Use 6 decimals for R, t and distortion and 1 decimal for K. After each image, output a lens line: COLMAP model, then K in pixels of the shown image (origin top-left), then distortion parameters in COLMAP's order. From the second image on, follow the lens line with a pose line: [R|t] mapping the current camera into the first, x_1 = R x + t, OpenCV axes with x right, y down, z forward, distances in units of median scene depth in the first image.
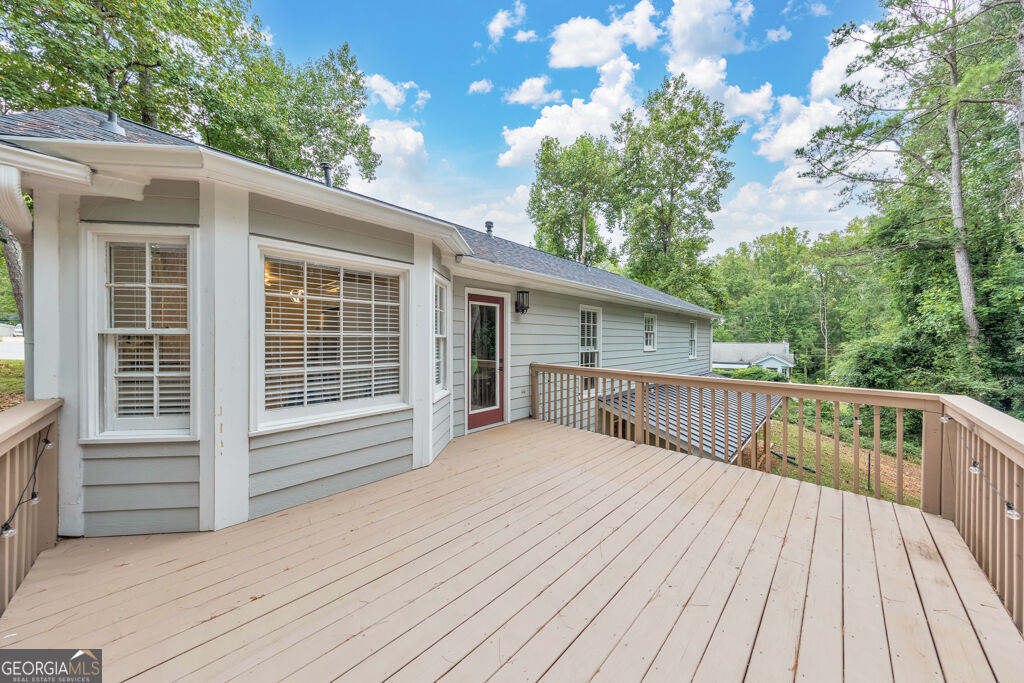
lens RADIAL K [[325.8, 0, 516.8], [0, 325.8, 340.0], [0, 0, 1]] dist [0.003938, -0.000397]
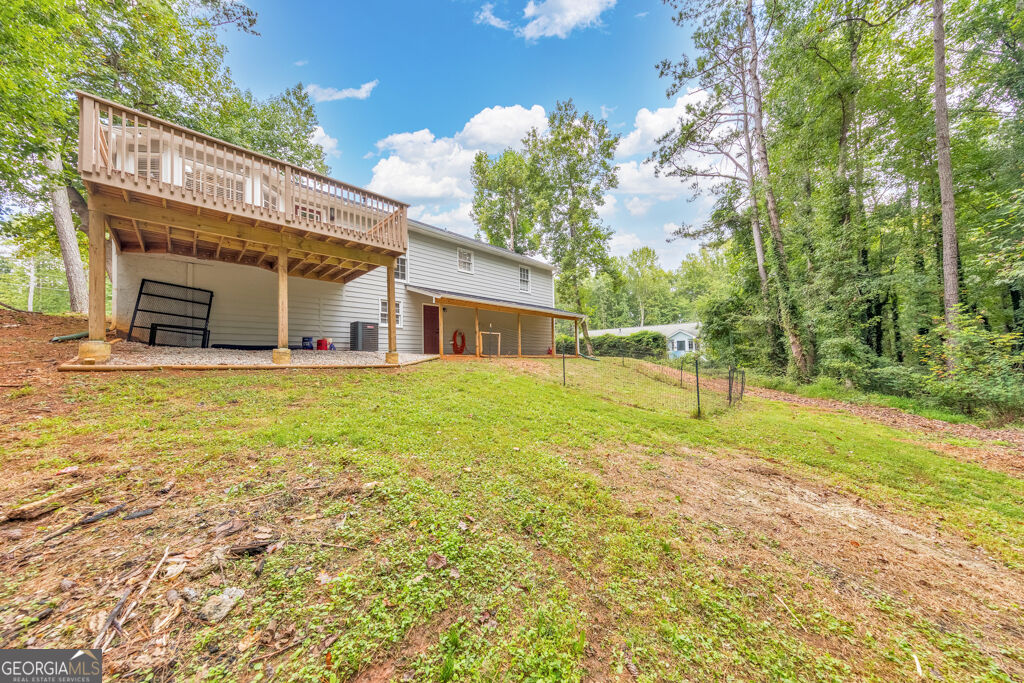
lens RADIAL K [[325.8, 0, 513.5], [0, 325.8, 346.0], [0, 0, 1]] dist [0.003938, -0.000397]
pose [[0.999631, -0.027133, 0.001299, 0.332165], [0.027163, 0.998930, -0.037423, 0.238700], [-0.000282, 0.037444, 0.999299, -0.297351]]
